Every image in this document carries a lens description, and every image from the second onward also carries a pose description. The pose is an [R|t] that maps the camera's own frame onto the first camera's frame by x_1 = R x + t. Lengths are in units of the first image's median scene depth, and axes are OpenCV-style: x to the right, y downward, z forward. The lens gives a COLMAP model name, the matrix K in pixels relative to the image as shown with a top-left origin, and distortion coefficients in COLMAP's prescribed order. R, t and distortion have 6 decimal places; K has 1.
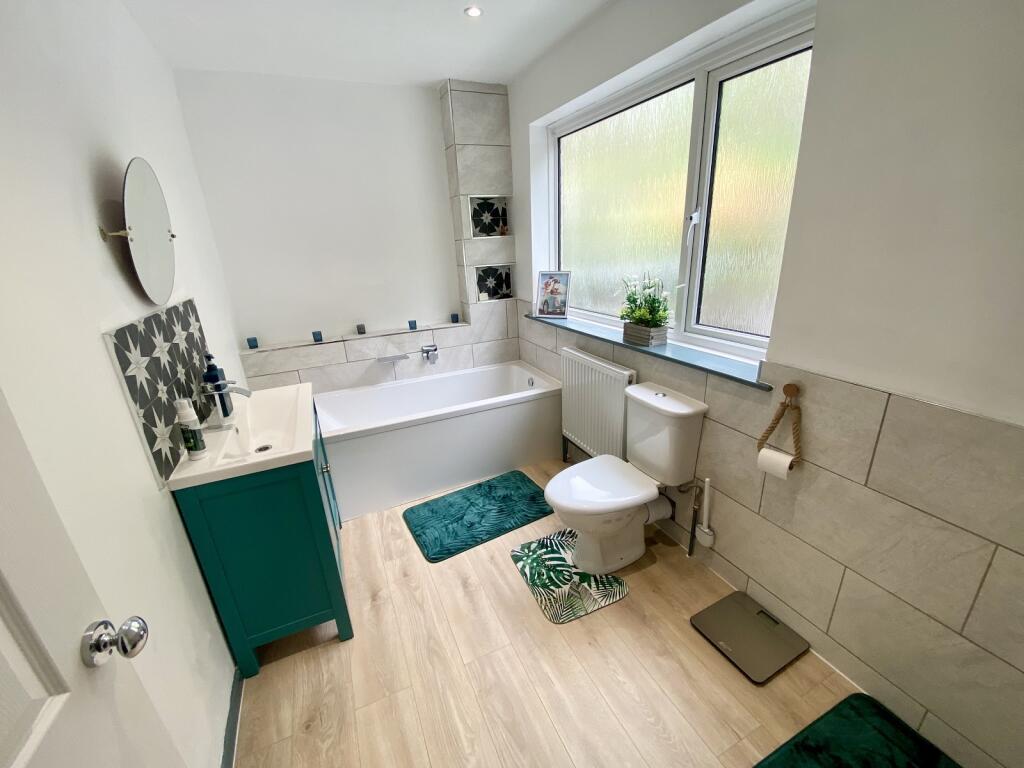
lens RADIAL K [[420.8, 0, 515.6], [0, 420.8, 383.9], [0, 0, 1]] dist [-0.009106, -0.003948]
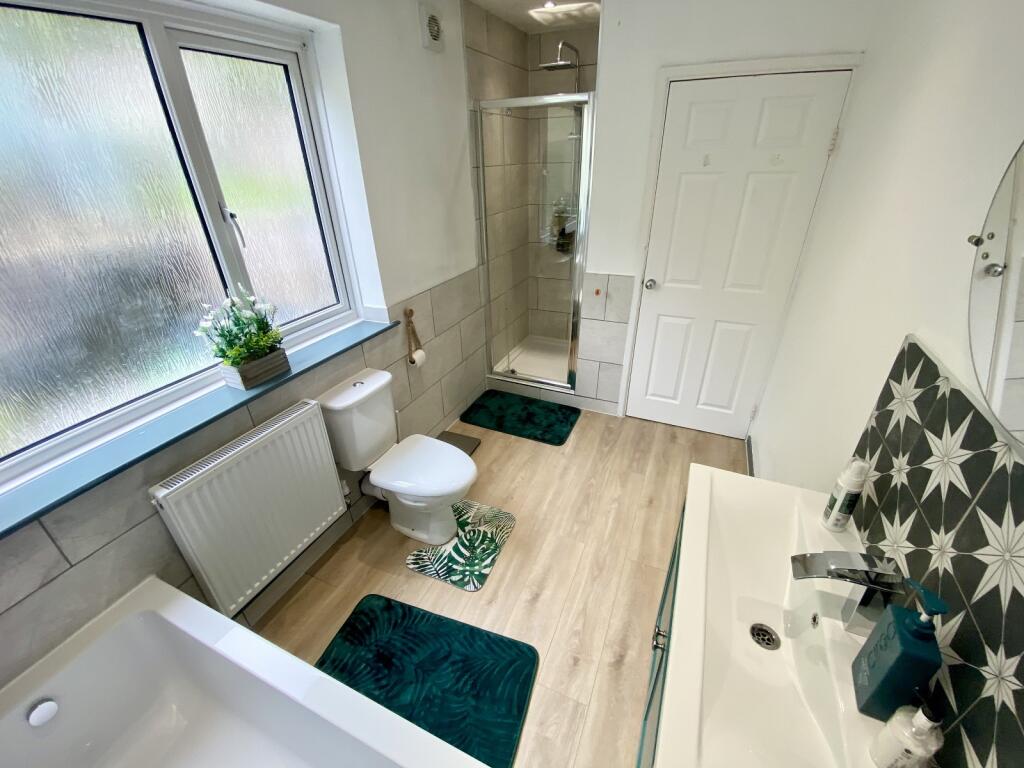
lens RADIAL K [[420.8, 0, 514.0], [0, 420.8, 385.6], [0, 0, 1]] dist [-0.009106, -0.003948]
pose [[-0.667029, -0.299287, 0.682275, -0.612649], [0.287801, 0.741173, 0.606493, -0.488690], [-0.687199, 0.600908, -0.408249, 1.169627]]
